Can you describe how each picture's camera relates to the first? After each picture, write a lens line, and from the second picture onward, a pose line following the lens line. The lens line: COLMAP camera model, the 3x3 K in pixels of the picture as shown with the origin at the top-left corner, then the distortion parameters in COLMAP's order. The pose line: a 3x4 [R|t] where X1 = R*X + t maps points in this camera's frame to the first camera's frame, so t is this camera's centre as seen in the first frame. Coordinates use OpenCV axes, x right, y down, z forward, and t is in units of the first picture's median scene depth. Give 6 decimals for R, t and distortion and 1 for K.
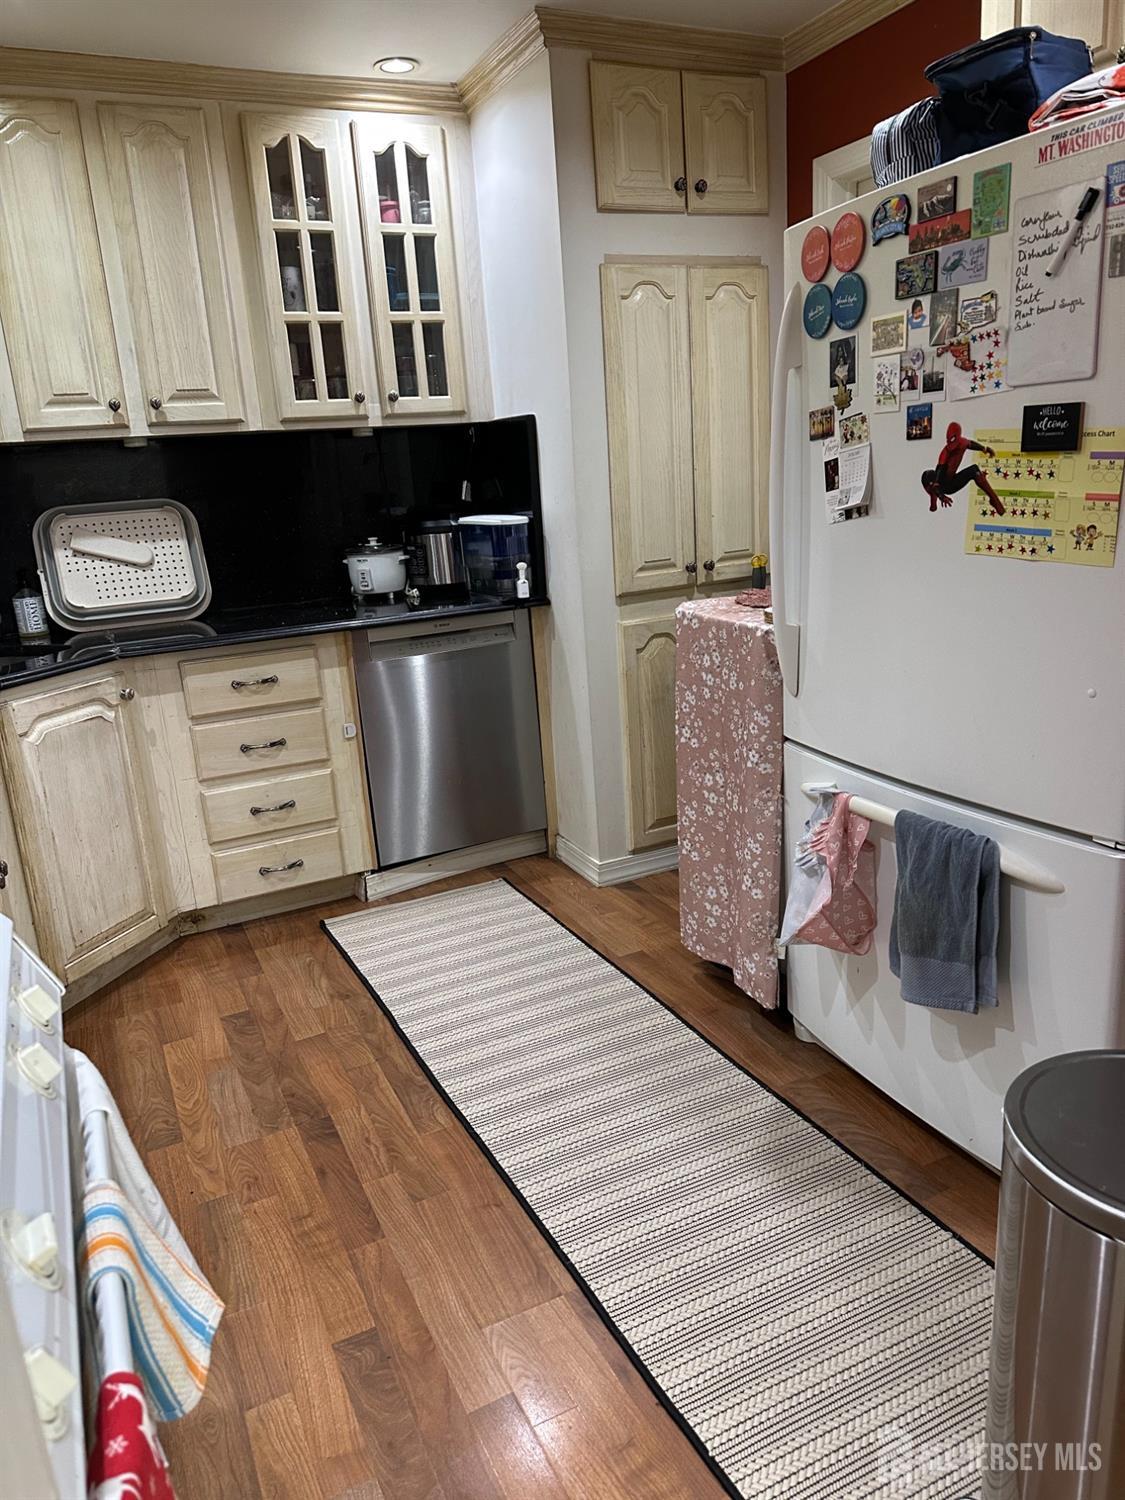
lens RADIAL K [[1059.9, 0, 576.2], [0, 1059.9, 747.9], [0, 0, 1]] dist [0.155524, -0.287654]
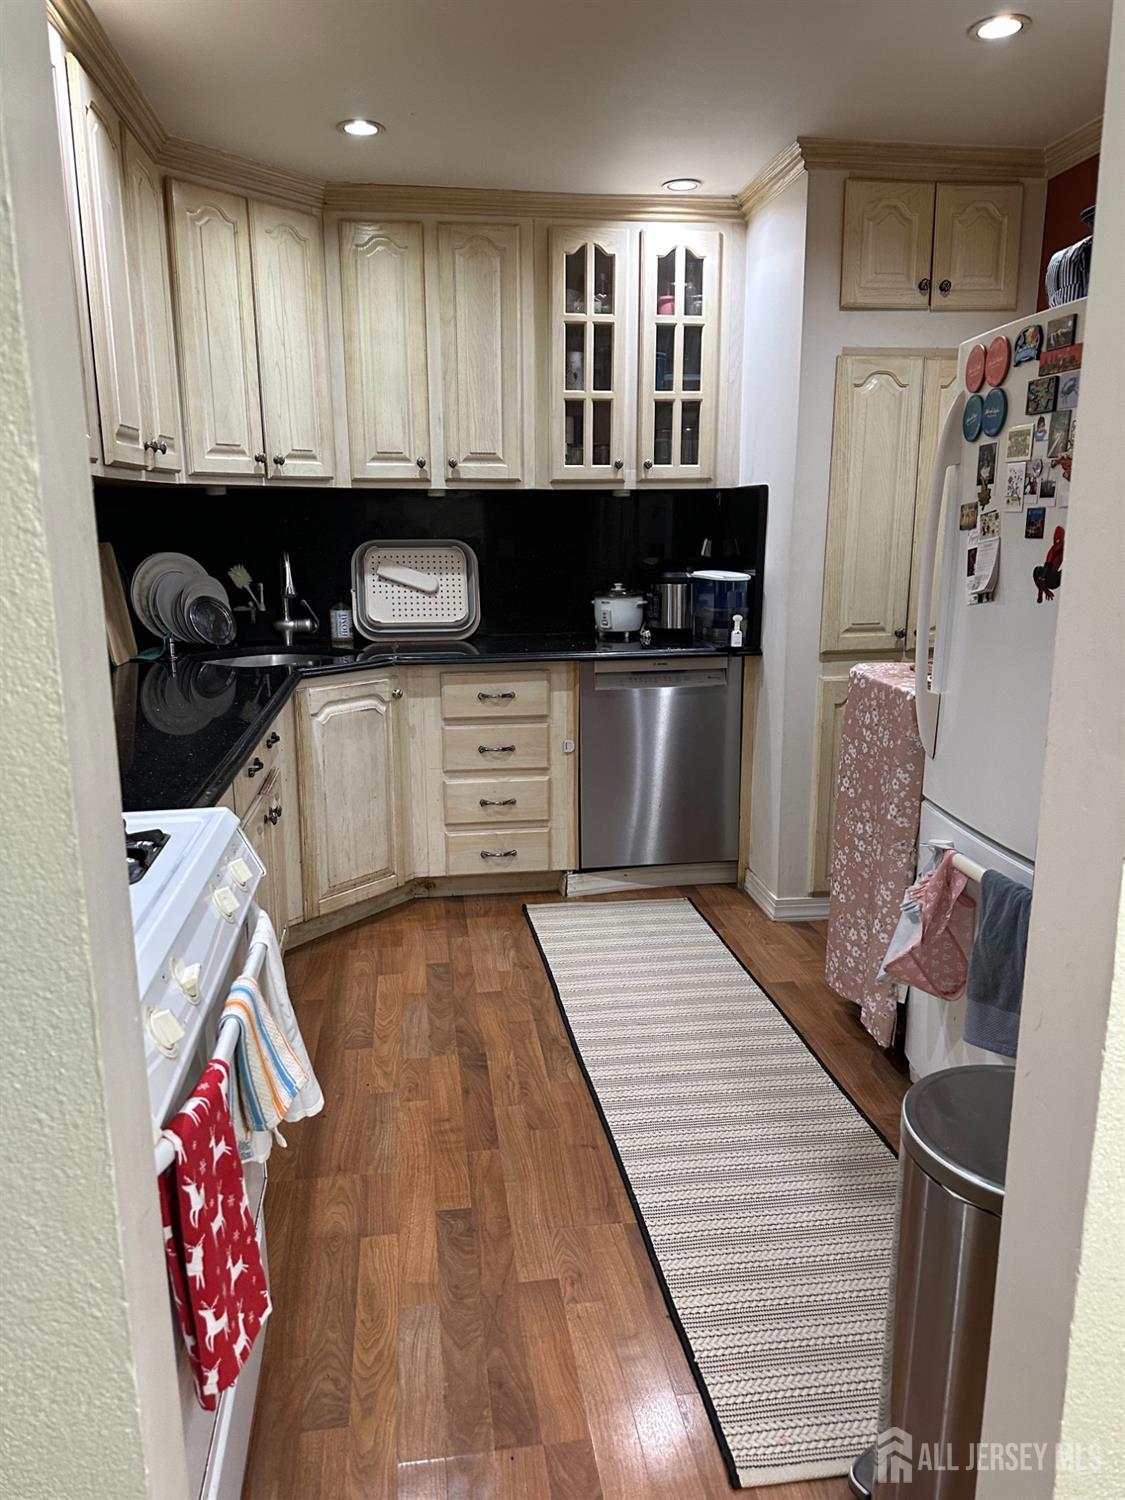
lens RADIAL K [[1061.4, 0, 557.5], [0, 1061.4, 745.9], [0, 0, 1]] dist [0.178255, -0.330430]
pose [[0.949224, 0.124550, -0.288896, 0.121939], [-0.136525, 0.990401, -0.021595, 0.011169], [0.283434, 0.059940, 0.957117, -0.121832]]
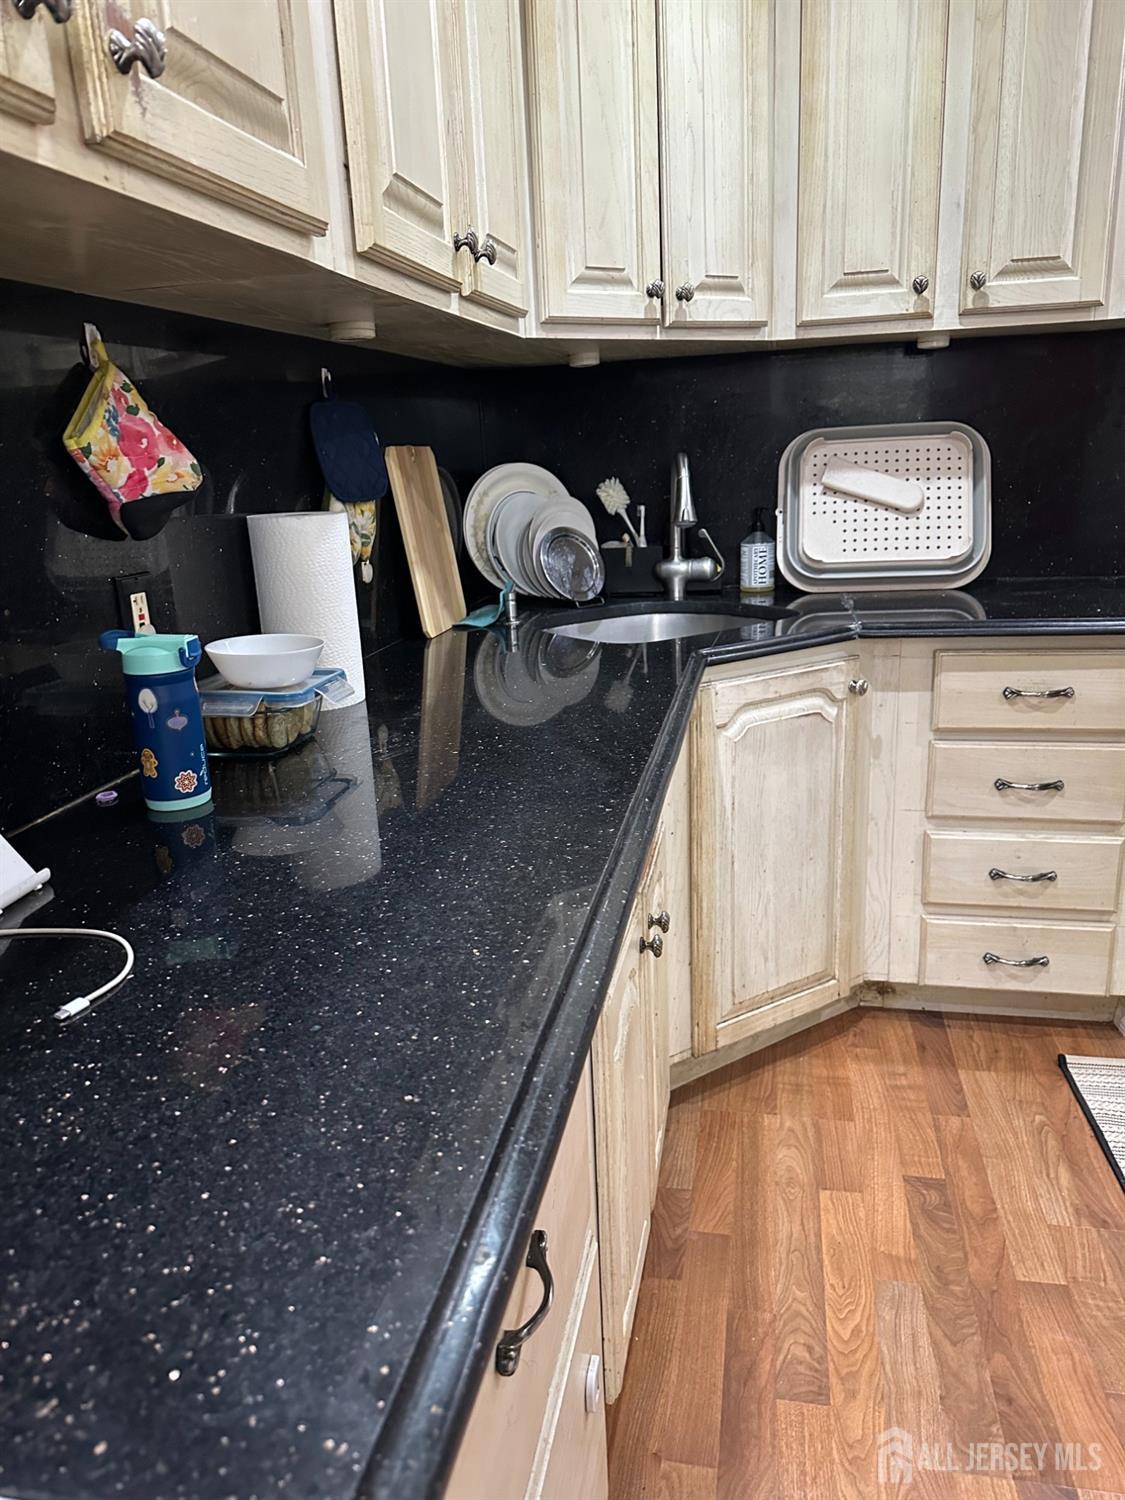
lens RADIAL K [[1061.4, 0, 557.5], [0, 1061.4, 745.9], [0, 0, 1]] dist [0.178255, -0.330430]
pose [[0.799615, 0.191414, -0.569189, -0.154684], [-0.166845, 0.981335, 0.095626, -0.045716], [0.576869, 0.018503, 0.816627, 0.284461]]
